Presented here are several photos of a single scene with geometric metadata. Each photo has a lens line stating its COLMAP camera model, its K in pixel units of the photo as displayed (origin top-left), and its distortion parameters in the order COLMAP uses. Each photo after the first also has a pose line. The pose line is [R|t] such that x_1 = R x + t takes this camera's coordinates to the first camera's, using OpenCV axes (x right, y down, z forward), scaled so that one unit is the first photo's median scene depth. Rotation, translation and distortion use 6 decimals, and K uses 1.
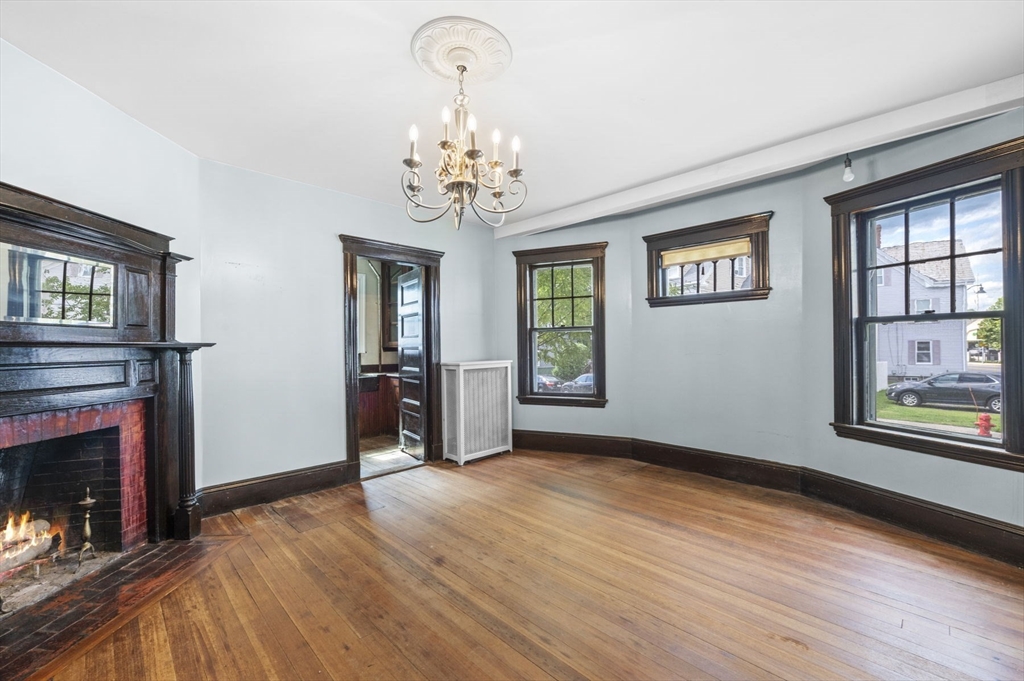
lens RADIAL K [[443.8, 0, 511.2], [0, 443.8, 344.9], [0, 0, 1]] dist [-0.005091, -0.000573]
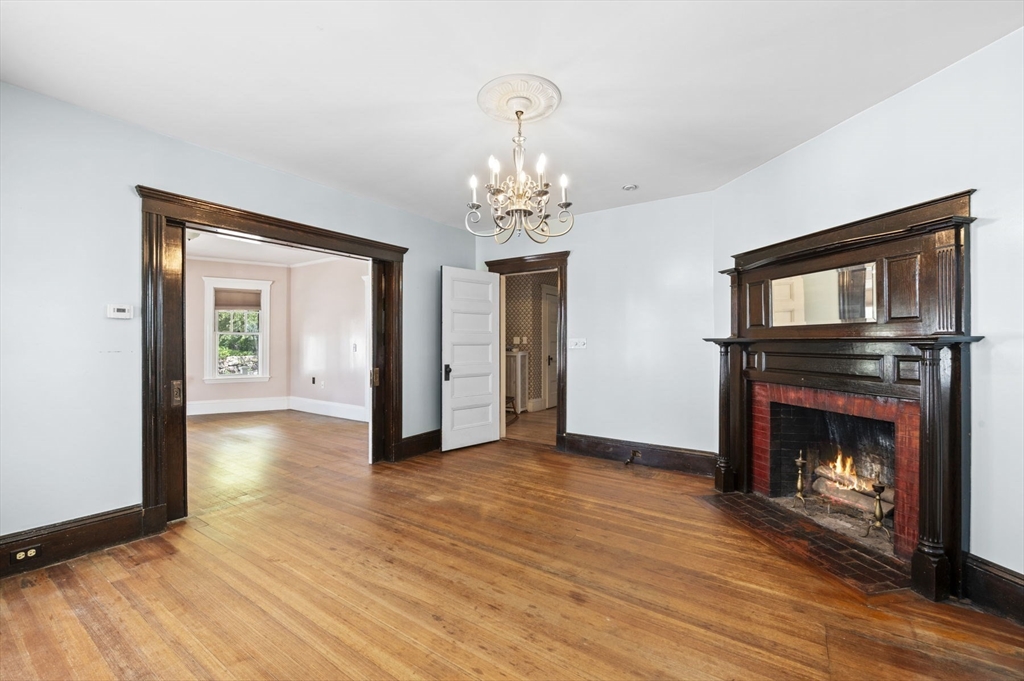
lens RADIAL K [[443.8, 0, 518.8], [0, 443.8, 341.7], [0, 0, 1]] dist [-0.005091, -0.000573]
pose [[-0.979423, 0.006932, -0.201701, 0.130944], [0.006307, 0.999973, 0.003741, -0.005016], [0.201721, 0.002392, -0.979440, 2.057348]]
